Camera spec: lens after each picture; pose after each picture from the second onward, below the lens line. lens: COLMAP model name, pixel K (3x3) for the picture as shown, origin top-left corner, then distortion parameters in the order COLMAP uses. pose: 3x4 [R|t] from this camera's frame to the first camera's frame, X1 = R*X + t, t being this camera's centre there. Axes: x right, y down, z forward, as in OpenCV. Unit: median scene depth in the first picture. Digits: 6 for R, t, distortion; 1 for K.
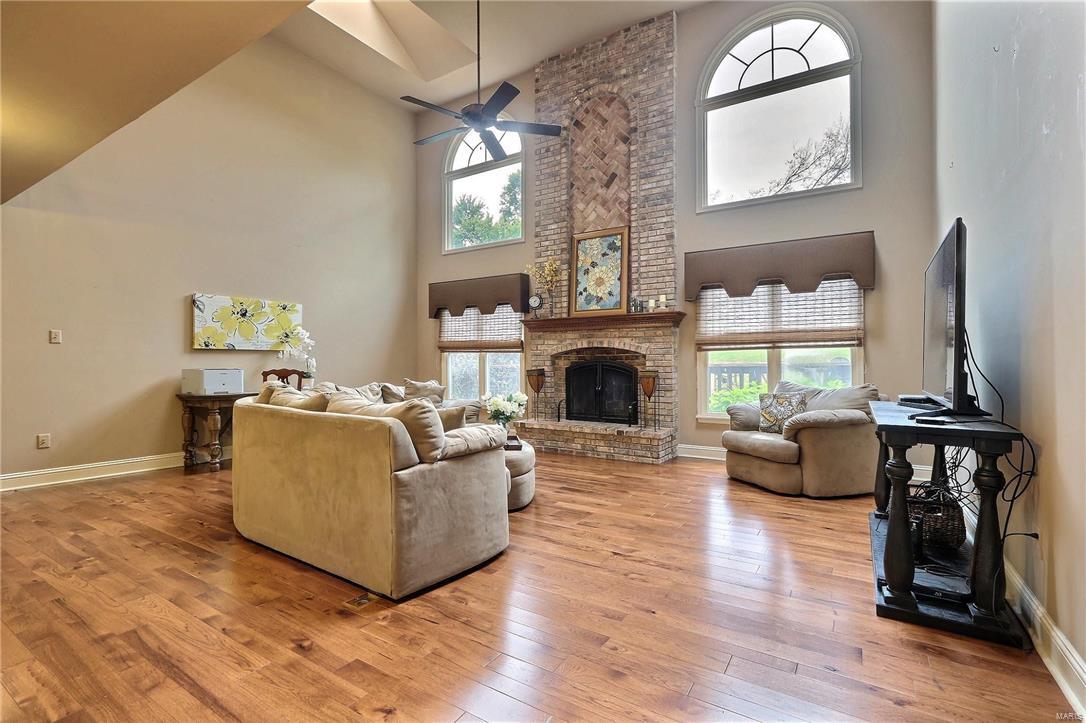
lens RADIAL K [[495.8, 0, 562.2], [0, 495.8, 362.2], [0, 0, 1]] dist [0.007231, -0.003635]
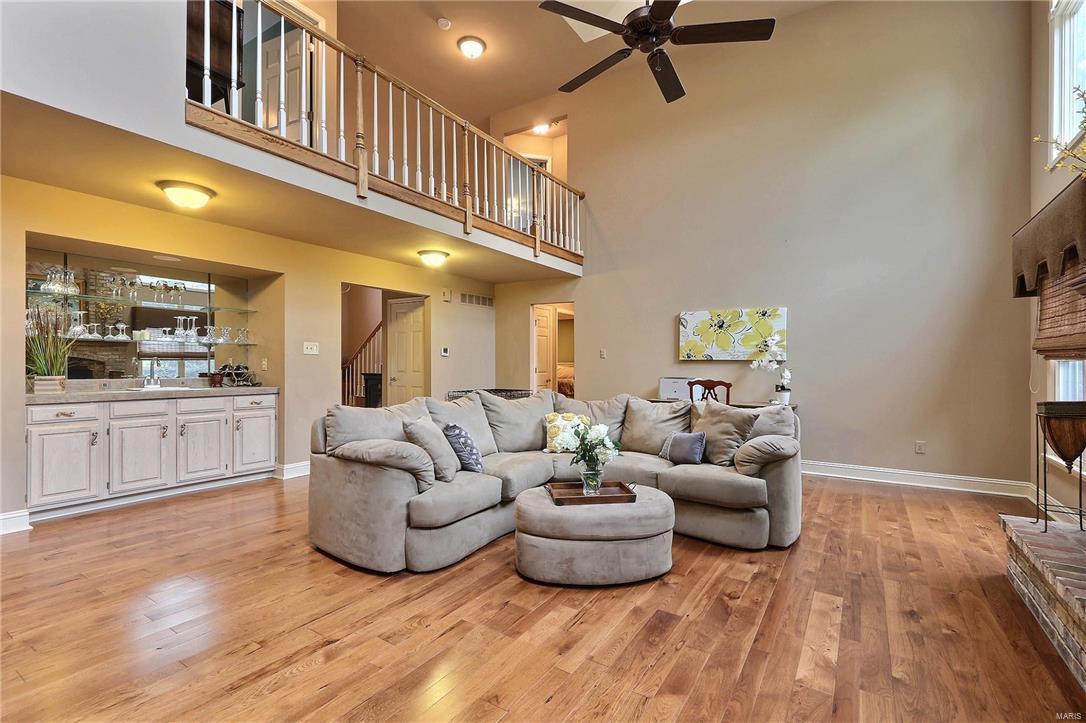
lens RADIAL K [[495.8, 0, 535.7], [0, 495.8, 366.4], [0, 0, 1]] dist [0.007231, -0.003635]
pose [[-0.035017, 0.007398, -0.999359, 0.650076], [-0.006067, 0.999953, 0.007615, -0.027865], [0.999368, 0.006330, -0.034971, 1.029524]]
